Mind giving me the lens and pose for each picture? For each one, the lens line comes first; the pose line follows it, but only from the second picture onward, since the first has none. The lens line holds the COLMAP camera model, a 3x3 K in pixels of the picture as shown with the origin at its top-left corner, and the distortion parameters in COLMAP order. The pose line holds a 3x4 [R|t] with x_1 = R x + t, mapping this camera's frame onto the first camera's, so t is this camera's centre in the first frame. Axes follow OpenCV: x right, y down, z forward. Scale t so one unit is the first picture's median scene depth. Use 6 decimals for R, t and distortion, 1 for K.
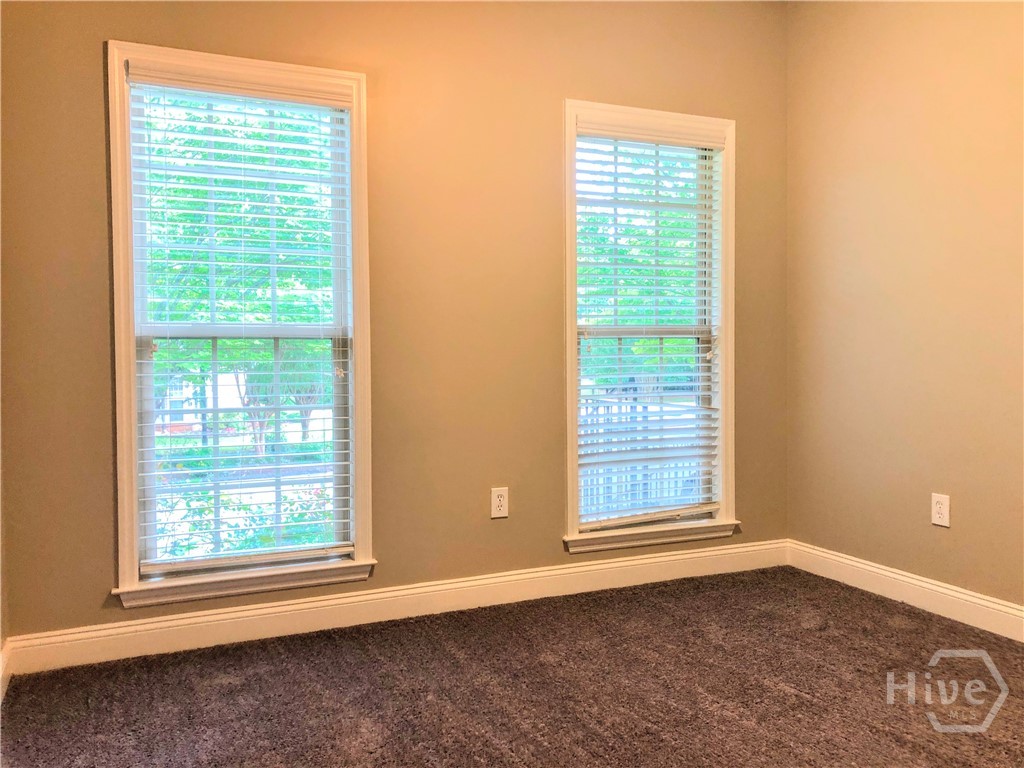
lens RADIAL K [[836.4, 0, 509.5], [0, 836.4, 379.7], [0, 0, 1]] dist [0.003267, -0.008320]
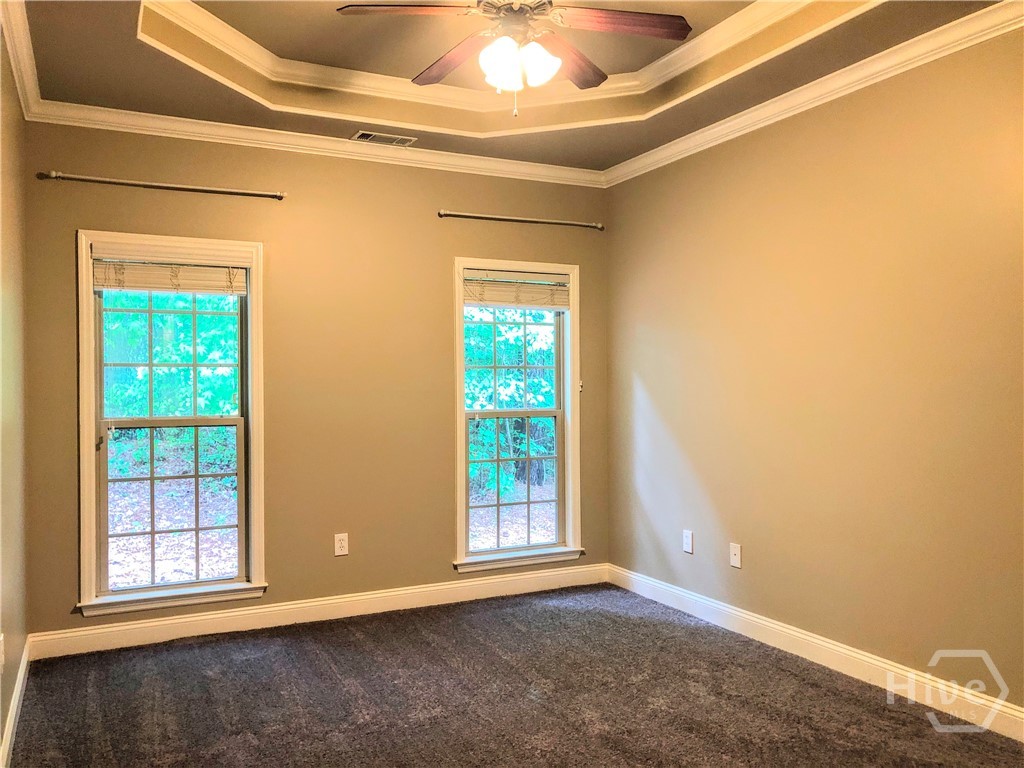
lens RADIAL K [[836.4, 0, 512.7], [0, 836.4, 383.9], [0, 0, 1]] dist [0.003267, -0.008320]
pose [[0.999283, 0.007559, 0.037089, 0.194512], [-0.007159, 0.999915, -0.010883, -0.103992], [-0.037168, 0.010610, 0.999253, -0.417746]]
